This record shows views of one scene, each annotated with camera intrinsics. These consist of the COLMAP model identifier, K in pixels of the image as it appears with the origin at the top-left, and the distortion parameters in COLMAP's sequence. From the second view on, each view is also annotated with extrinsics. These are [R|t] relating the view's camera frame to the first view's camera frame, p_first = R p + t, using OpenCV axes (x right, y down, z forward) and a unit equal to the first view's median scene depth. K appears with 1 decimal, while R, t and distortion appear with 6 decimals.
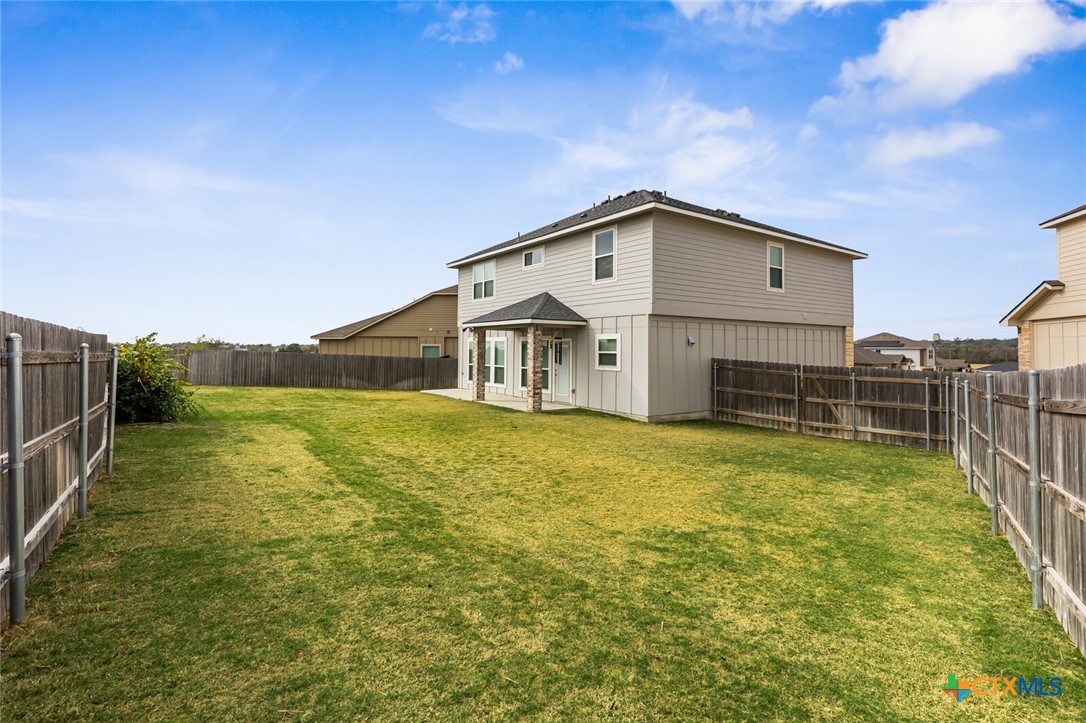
lens RADIAL K [[500.9, 0, 541.4], [0, 500.9, 331.9], [0, 0, 1]] dist [0.000569, 0.000031]
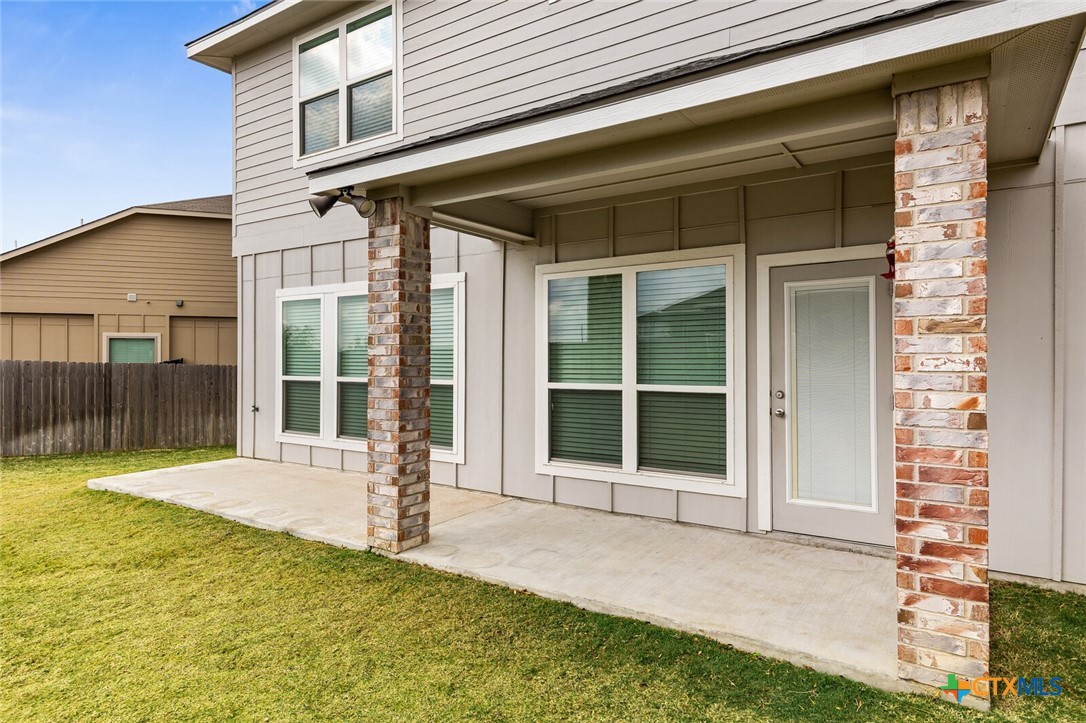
lens RADIAL K [[633.8, 0, 540.6], [0, 633.8, 349.5], [0, 0, 1]] dist [0.013284, 0.000101]
pose [[0.938255, -0.005715, 0.345898, -0.162506], [-0.002432, 0.999730, 0.023114, 0.048056], [-0.345937, -0.022528, 0.937987, 0.734573]]
